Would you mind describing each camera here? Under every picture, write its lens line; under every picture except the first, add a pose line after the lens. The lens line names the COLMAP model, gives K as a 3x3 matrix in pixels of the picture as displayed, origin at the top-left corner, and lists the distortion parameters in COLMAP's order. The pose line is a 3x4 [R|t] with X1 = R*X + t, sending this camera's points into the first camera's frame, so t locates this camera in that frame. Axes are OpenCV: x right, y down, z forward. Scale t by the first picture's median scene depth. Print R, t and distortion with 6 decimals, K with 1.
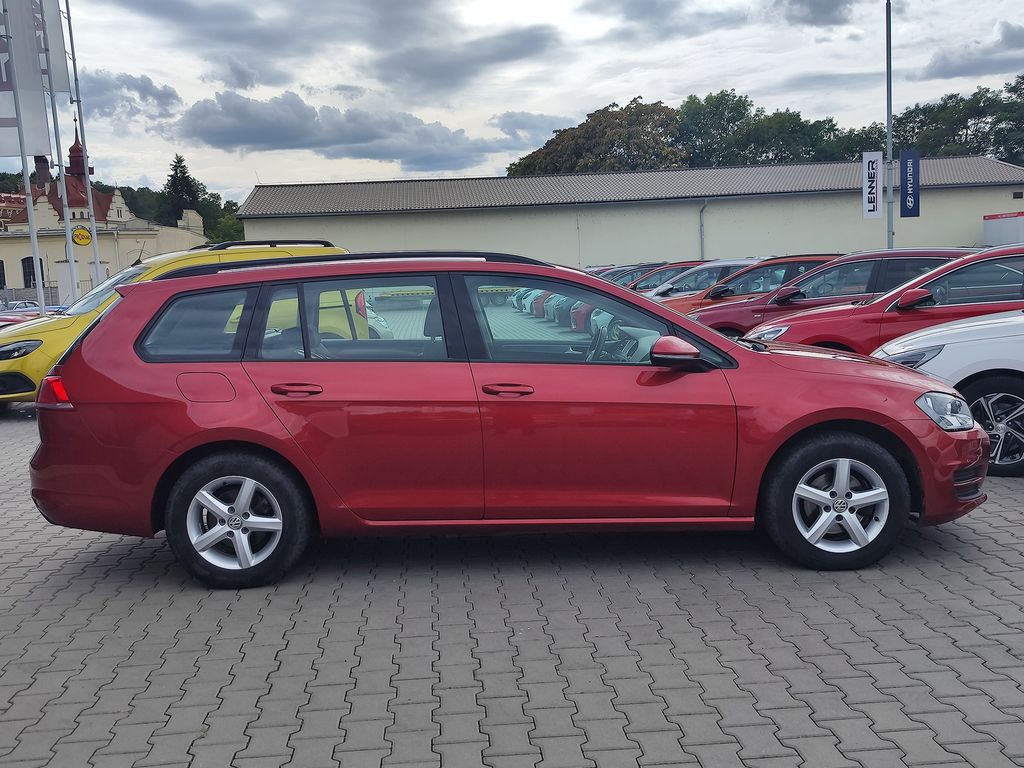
lens RADIAL K [[1022.5, 0, 507.2], [0, 1022.5, 382.8], [0, 0, 1]] dist [-0.020980, -0.002268]
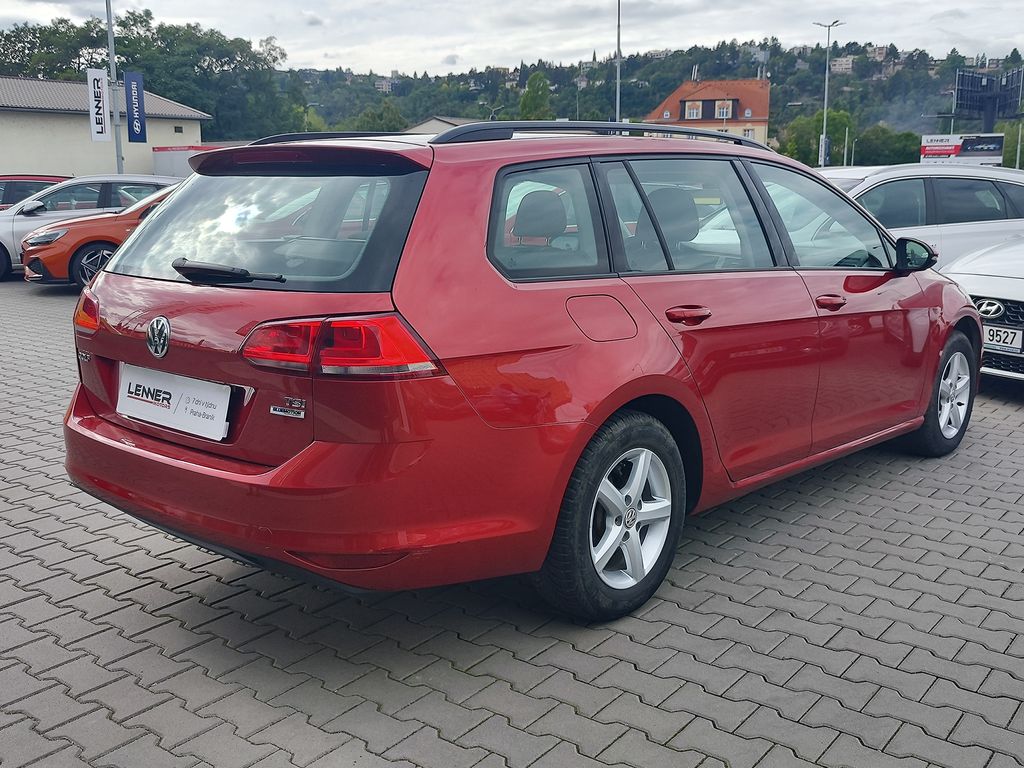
lens RADIAL K [[1022.5, 0, 507.2], [0, 1022.5, 382.8], [0, 0, 1]] dist [-0.020980, -0.002268]
pose [[0.660842, -0.092546, 0.744798, -0.116166], [0.043938, 0.995437, 0.084705, -0.001612], [-0.749238, -0.023251, 0.661892, 0.088876]]
